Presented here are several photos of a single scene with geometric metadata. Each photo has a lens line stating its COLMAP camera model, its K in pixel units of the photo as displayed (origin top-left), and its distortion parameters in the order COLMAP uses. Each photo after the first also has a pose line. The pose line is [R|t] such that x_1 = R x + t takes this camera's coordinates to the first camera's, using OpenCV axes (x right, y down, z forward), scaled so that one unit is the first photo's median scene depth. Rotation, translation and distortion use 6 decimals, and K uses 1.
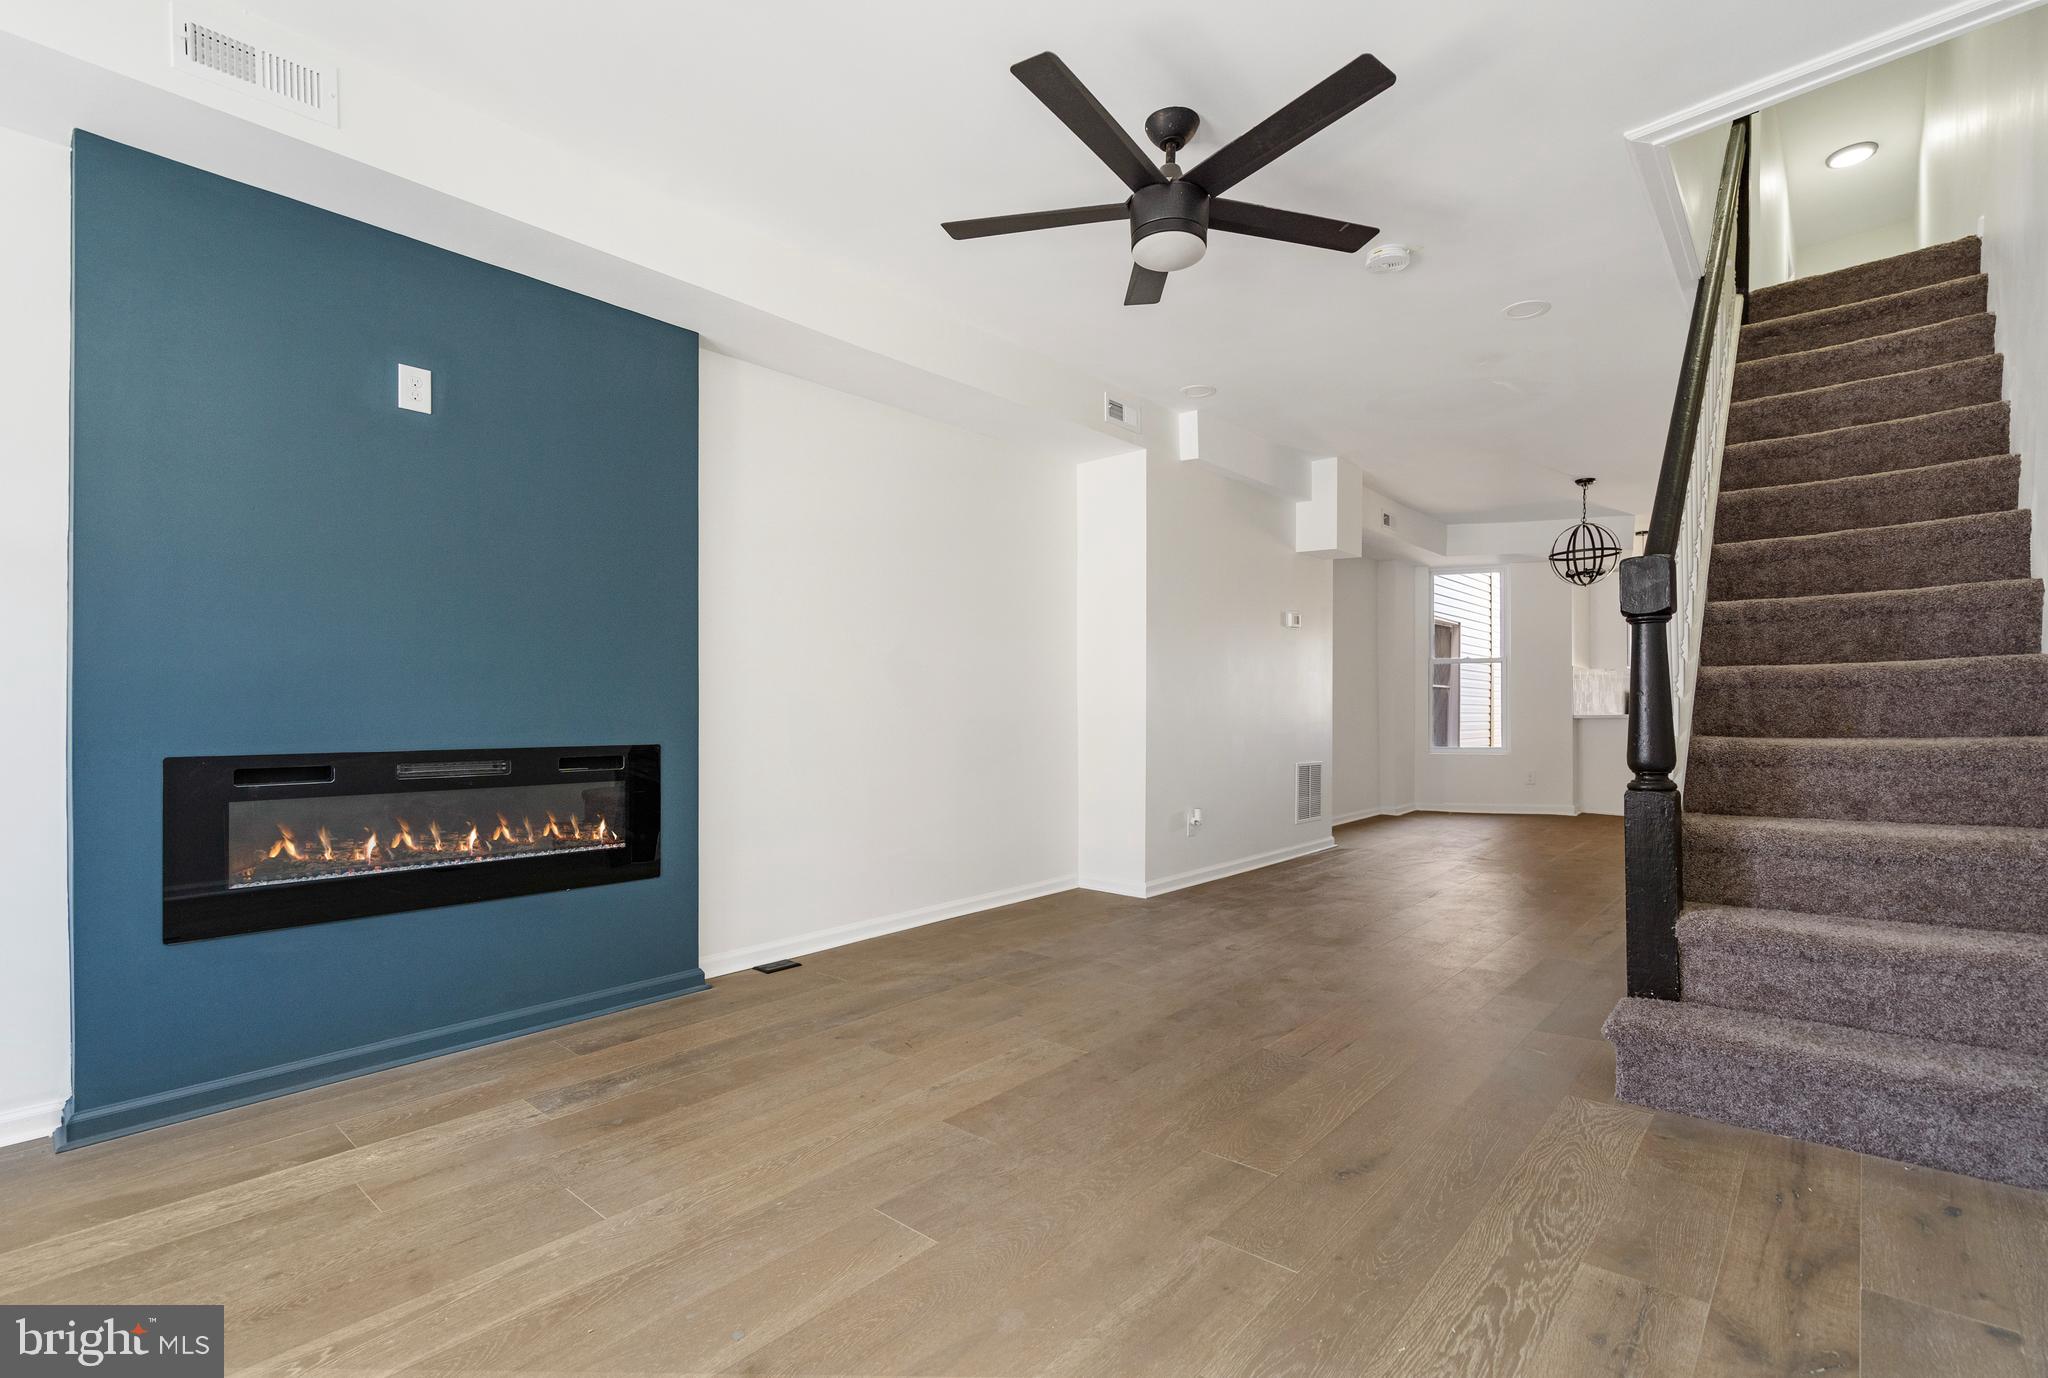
lens RADIAL K [[939.0, 0, 1025.2], [0, 939.0, 714.9], [0, 0, 1]] dist [0.000578, 0.000072]
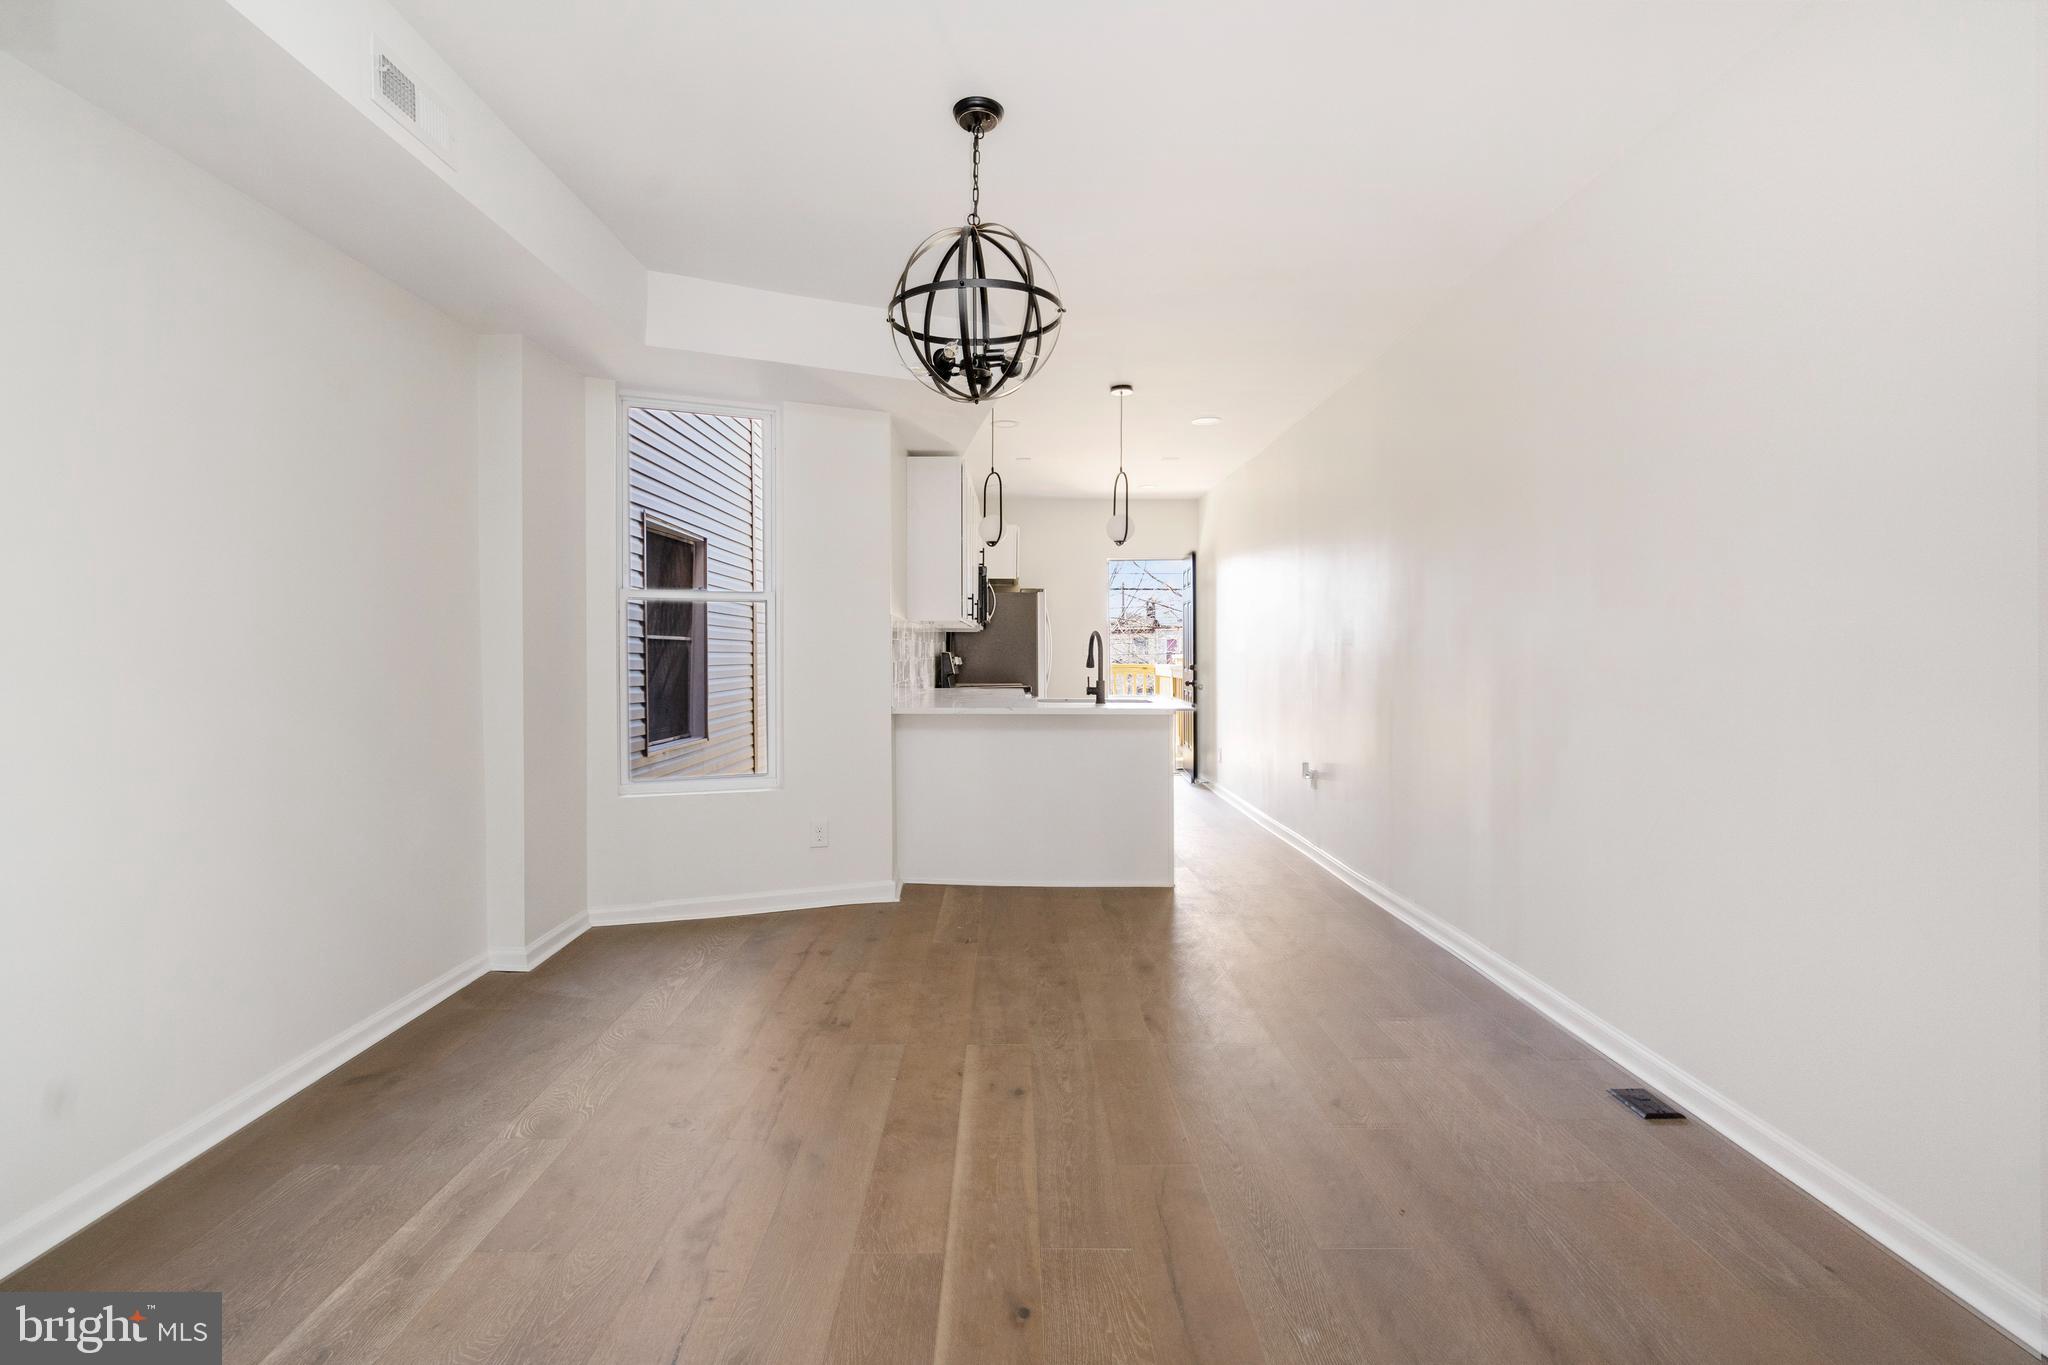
lens RADIAL K [[939.8, 0, 1022.0], [0, 939.8, 664.9], [0, 0, 1]] dist [0.000913, 0.000389]
pose [[0.741626, 0.001206, 0.670813, 0.938431], [-0.009132, 0.999924, 0.008299, -0.093411], [-0.670752, -0.012281, 0.741580, 1.844798]]
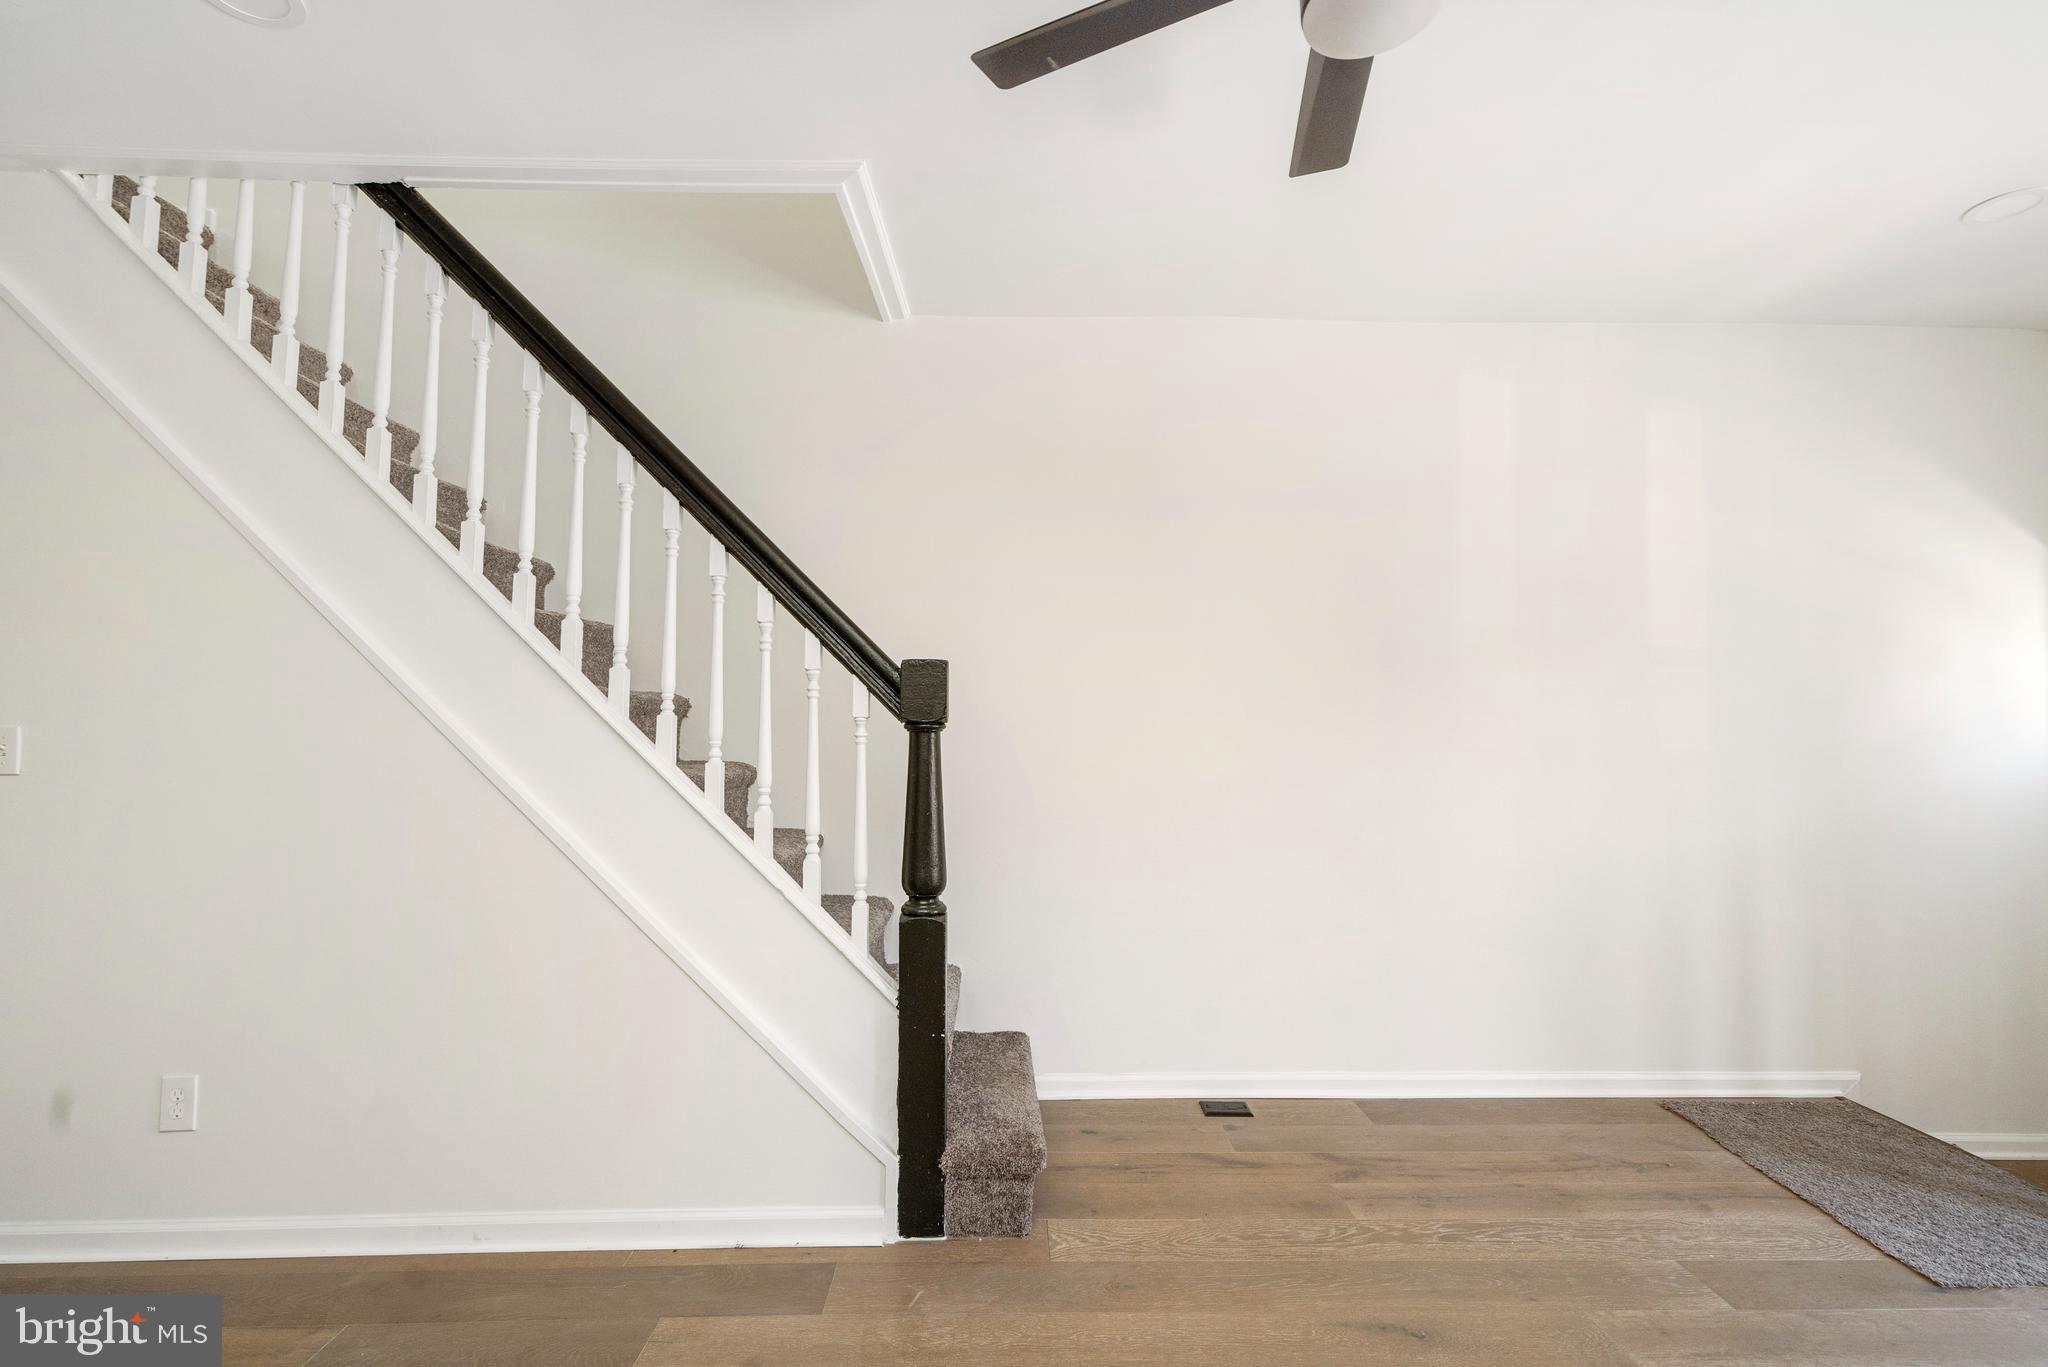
lens RADIAL K [[948.7, 0, 1027.8], [0, 948.7, 679.9], [0, 0, 1]] dist [-0.001192, -0.000105]
pose [[-0.684664, 0.053368, 0.726903, -0.091459], [0.008367, 0.997826, -0.065378, -0.083788], [-0.728811, -0.038680, -0.683622, 1.518352]]
